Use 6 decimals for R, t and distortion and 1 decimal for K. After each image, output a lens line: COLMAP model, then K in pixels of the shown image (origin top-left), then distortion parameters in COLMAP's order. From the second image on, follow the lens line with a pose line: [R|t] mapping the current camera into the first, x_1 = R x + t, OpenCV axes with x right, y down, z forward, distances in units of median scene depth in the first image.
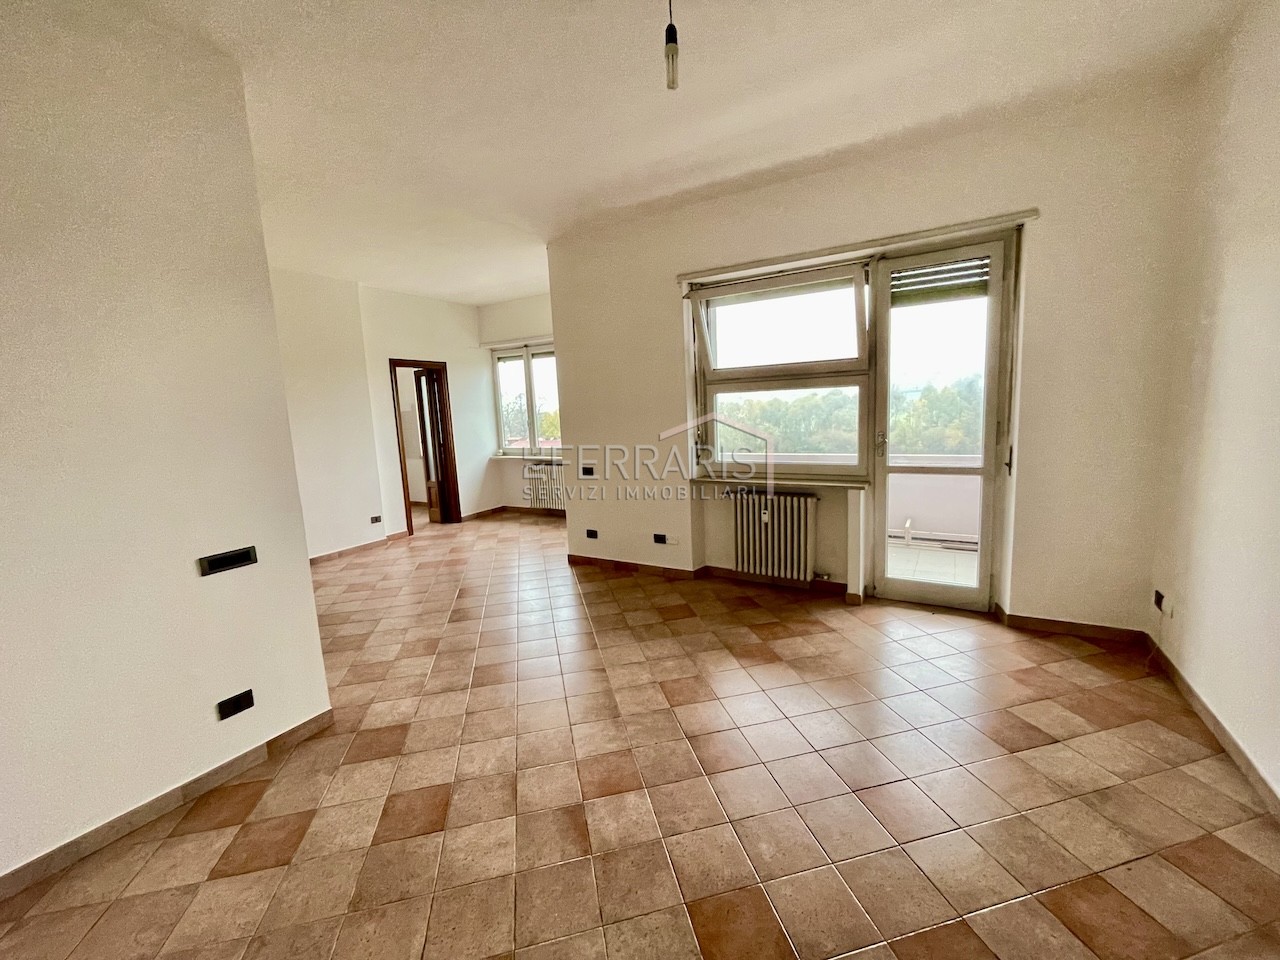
lens RADIAL K [[521.5, 0, 652.3], [0, 521.5, 473.2], [0, 0, 1]] dist [0.002778, -0.000905]
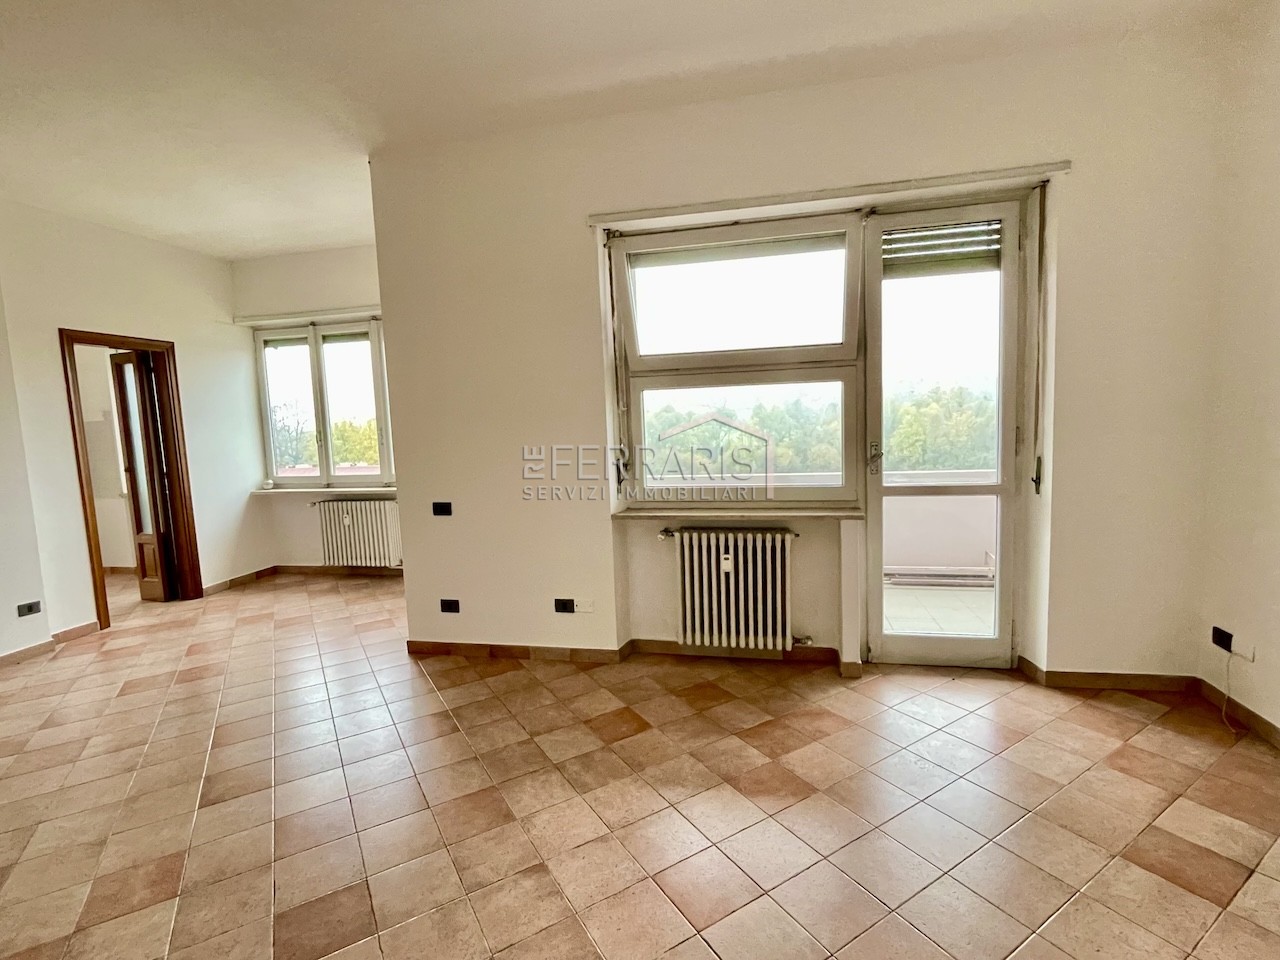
lens RADIAL K [[606.2, 0, 649.1], [0, 606.2, 474.3], [0, 0, 1]] dist [-0.006096, 0.003437]
pose [[0.952745, -0.022489, 0.302937, -0.133427], [0.036307, 0.998538, -0.040057, -0.008432], [-0.301593, 0.049162, 0.952168, 0.260412]]
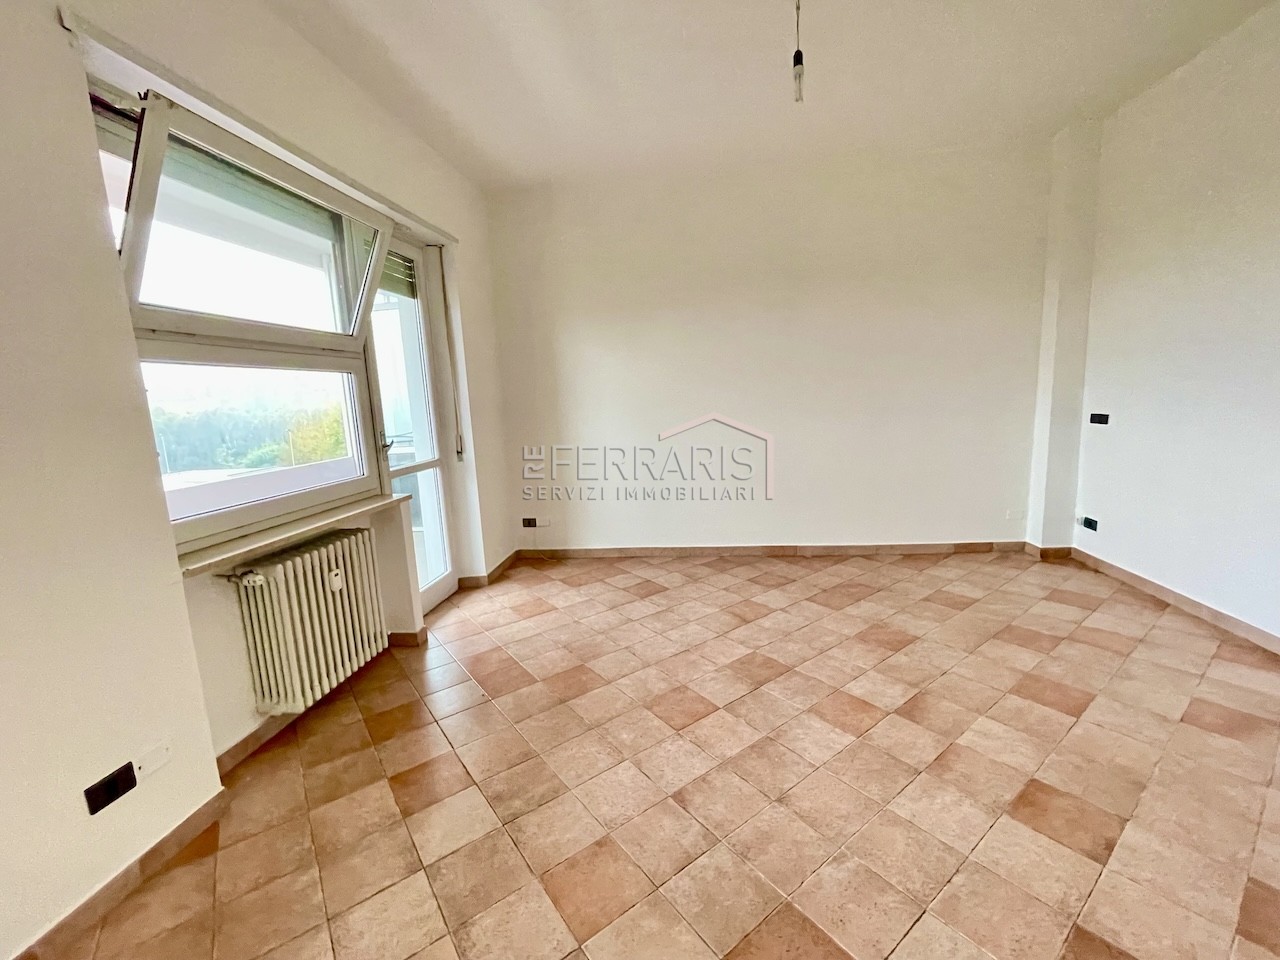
lens RADIAL K [[521.5, 0, 650.7], [0, 521.5, 477.4], [0, 0, 1]] dist [0.002778, -0.000905]
pose [[-0.379093, -0.084205, 0.921519, -0.470192], [0.187297, 0.968257, 0.165526, -0.063718], [-0.906205, 0.235347, -0.351288, 0.896222]]
